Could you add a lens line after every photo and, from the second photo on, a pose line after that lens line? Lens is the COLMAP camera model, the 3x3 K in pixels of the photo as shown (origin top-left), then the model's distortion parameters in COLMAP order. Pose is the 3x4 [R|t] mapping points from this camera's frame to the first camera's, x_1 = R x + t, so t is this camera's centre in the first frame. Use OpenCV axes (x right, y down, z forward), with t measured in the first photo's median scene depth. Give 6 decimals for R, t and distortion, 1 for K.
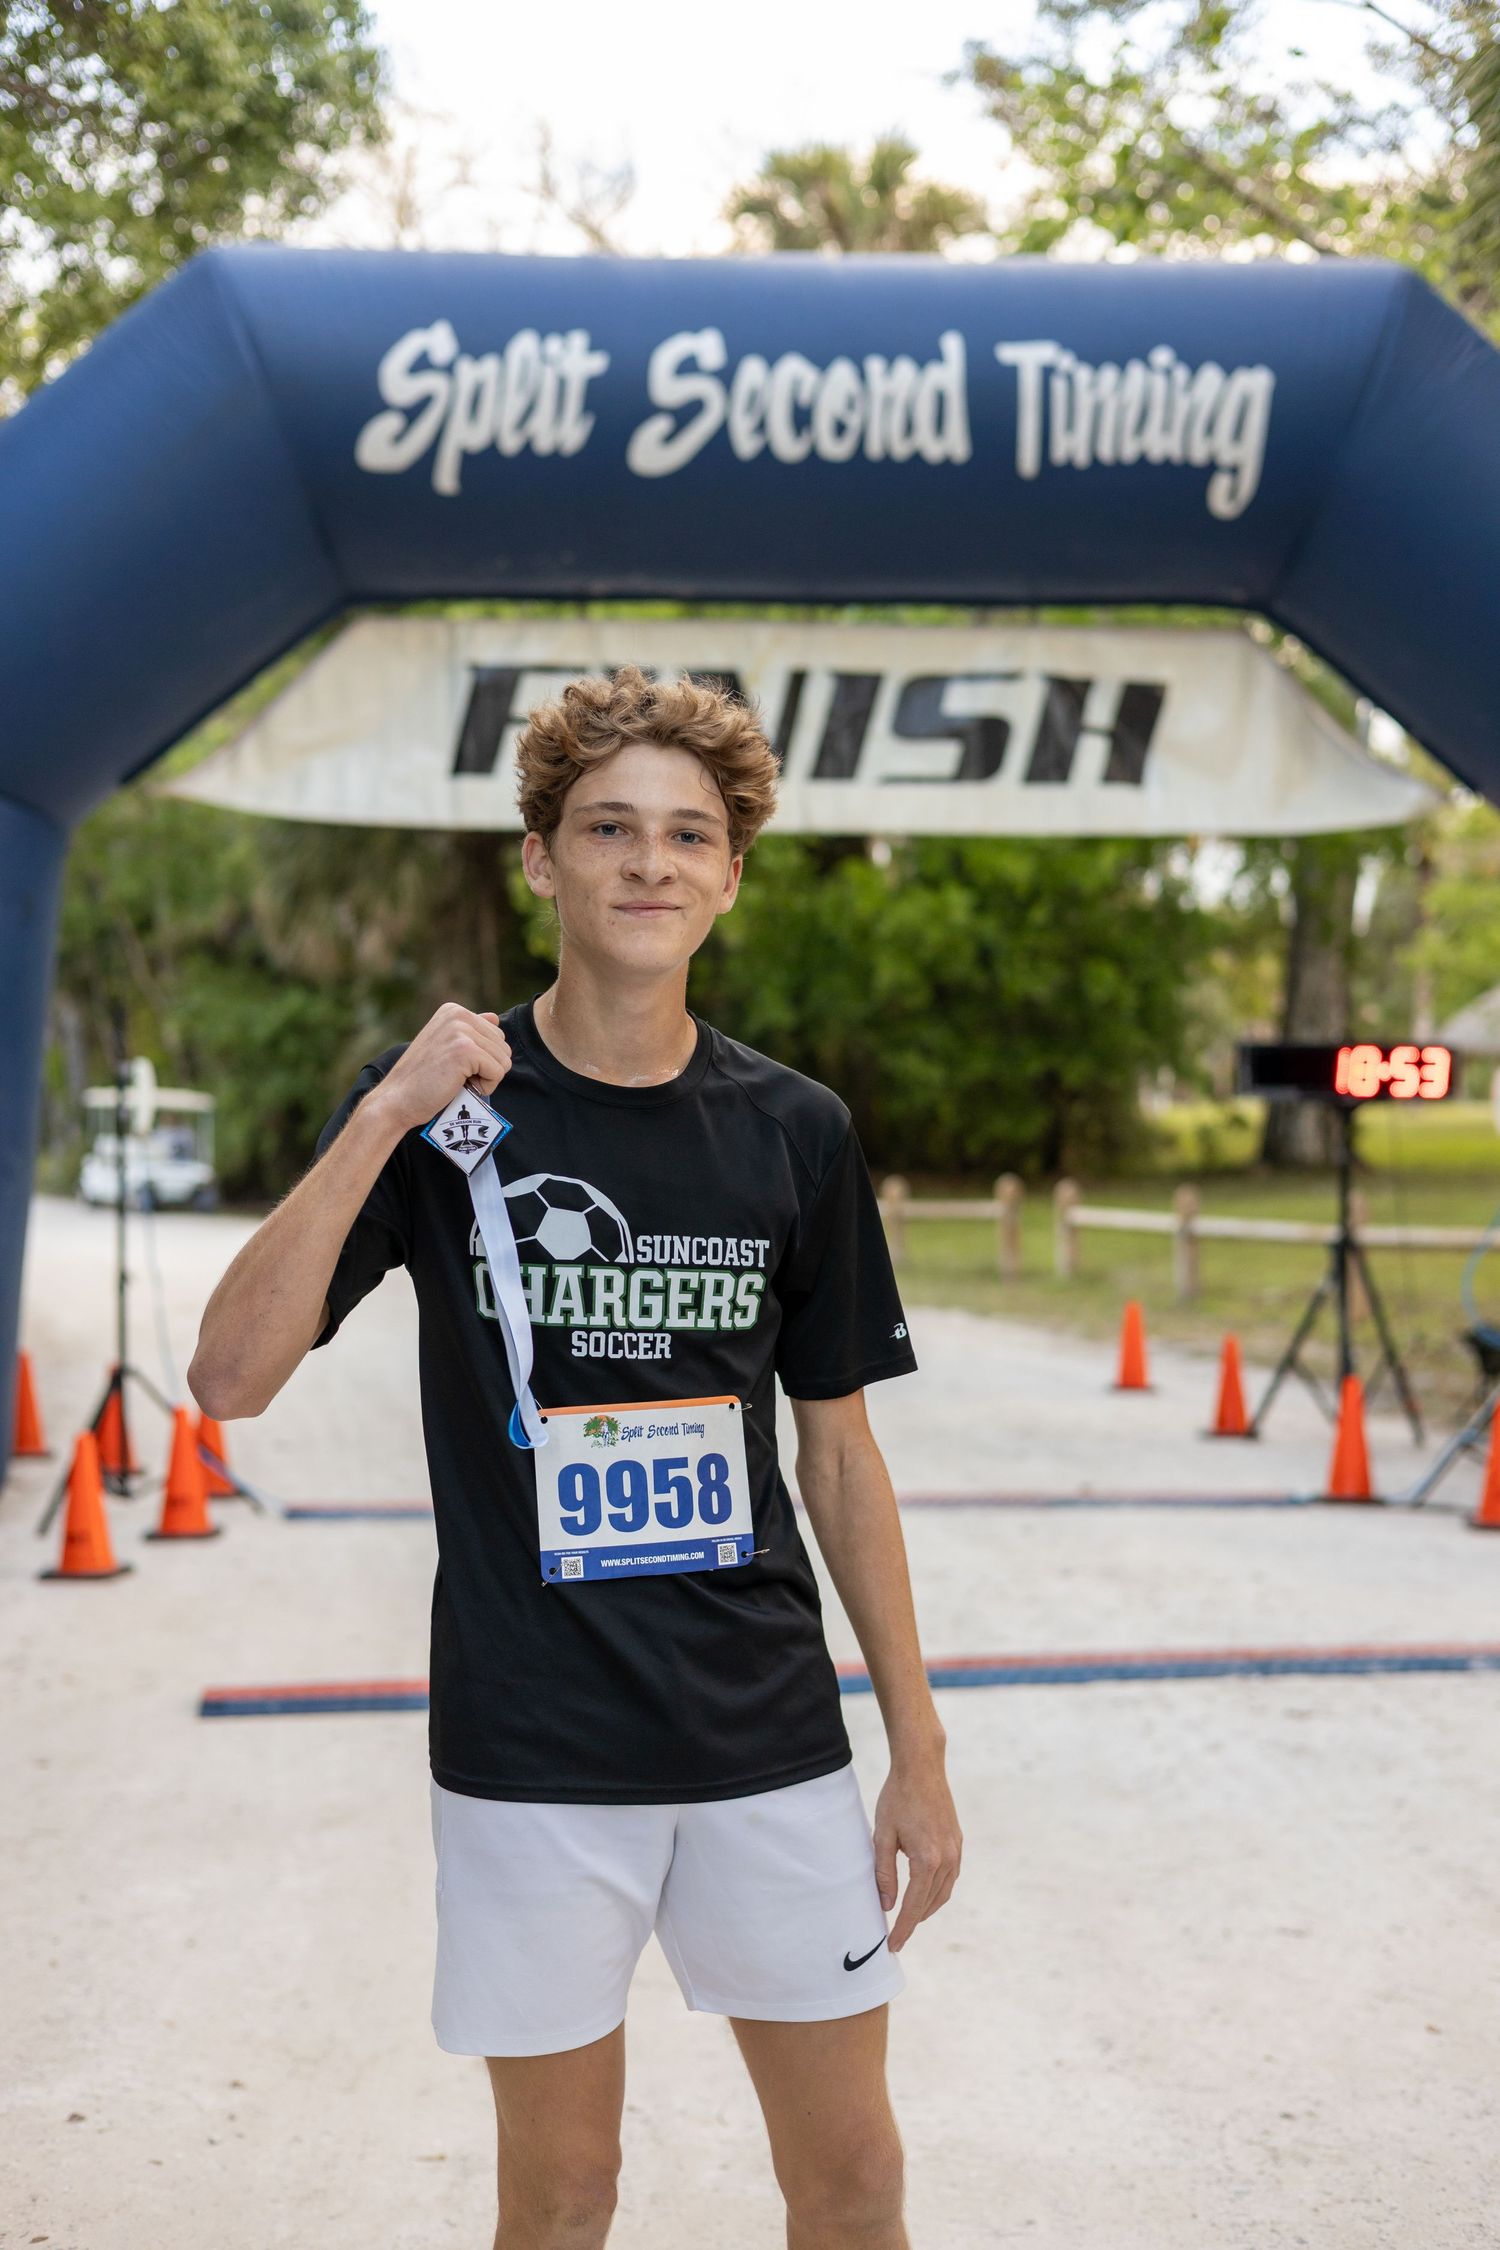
lens RADIAL K [[3139.9, 0, 804.5], [0, 3139.9, 1081.9], [0, 0, 1]] dist [0.010106, 0.041139]
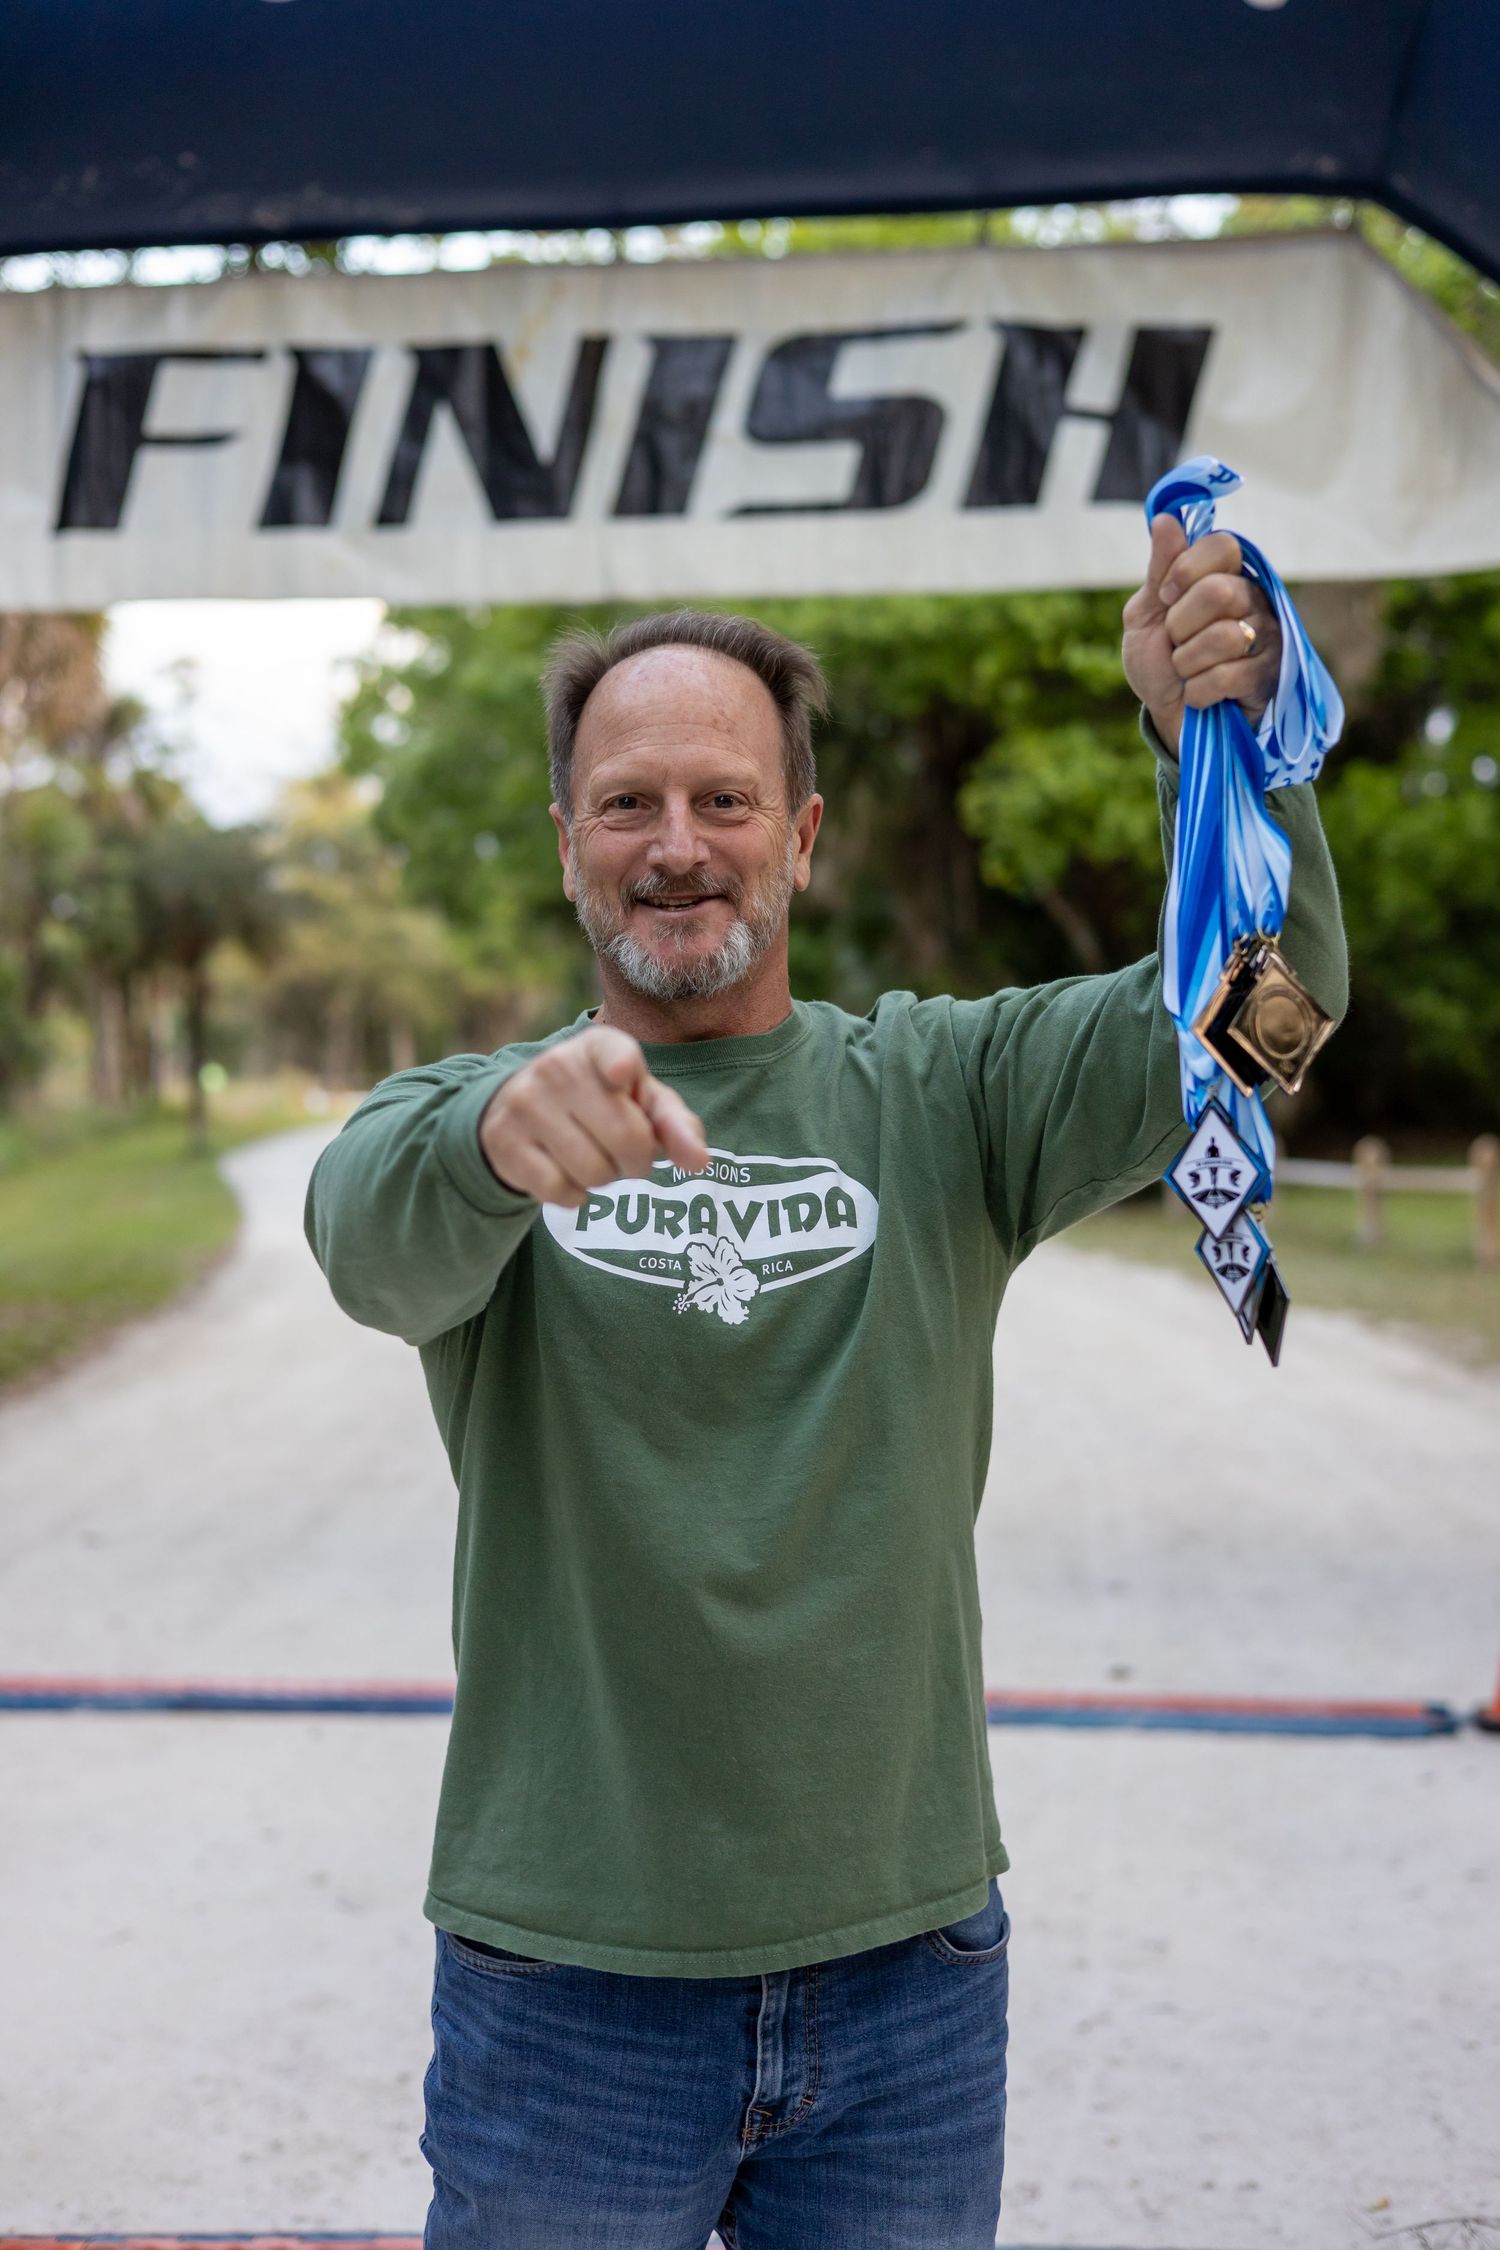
lens RADIAL K [[3139.9, 0, 804.5], [0, 3139.9, 1081.9], [0, 0, 1]] dist [0.010106, 0.041139]
pose [[0.974226, -0.002282, -0.225565, 0.182294], [0.005645, 0.999882, 0.014264, 0.004924], [0.225505, -0.015170, 0.974124, 0.432060]]
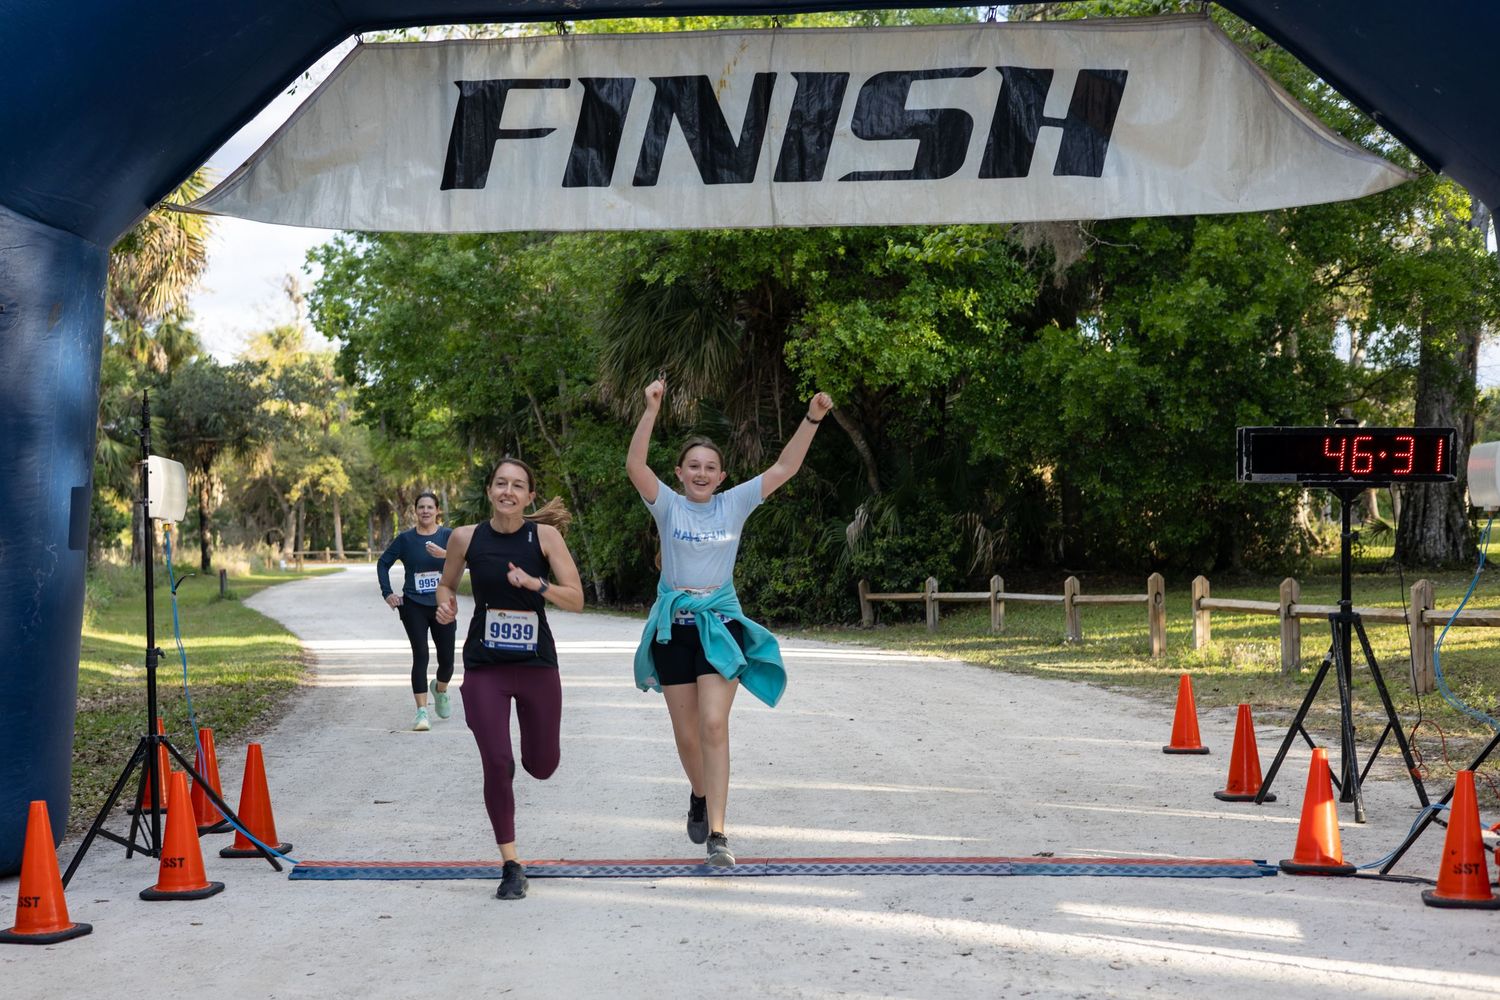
lens RADIAL K [[2224.4, 0, 734.0], [0, 2224.4, 617.5], [0, 0, 1]] dist [0.044380, 0.085145]
pose [[0.986529, -0.004996, -0.163510, 0.113456], [0.012440, 0.998930, 0.044534, 0.017296], [0.163113, -0.045968, 0.985536, 0.268017]]
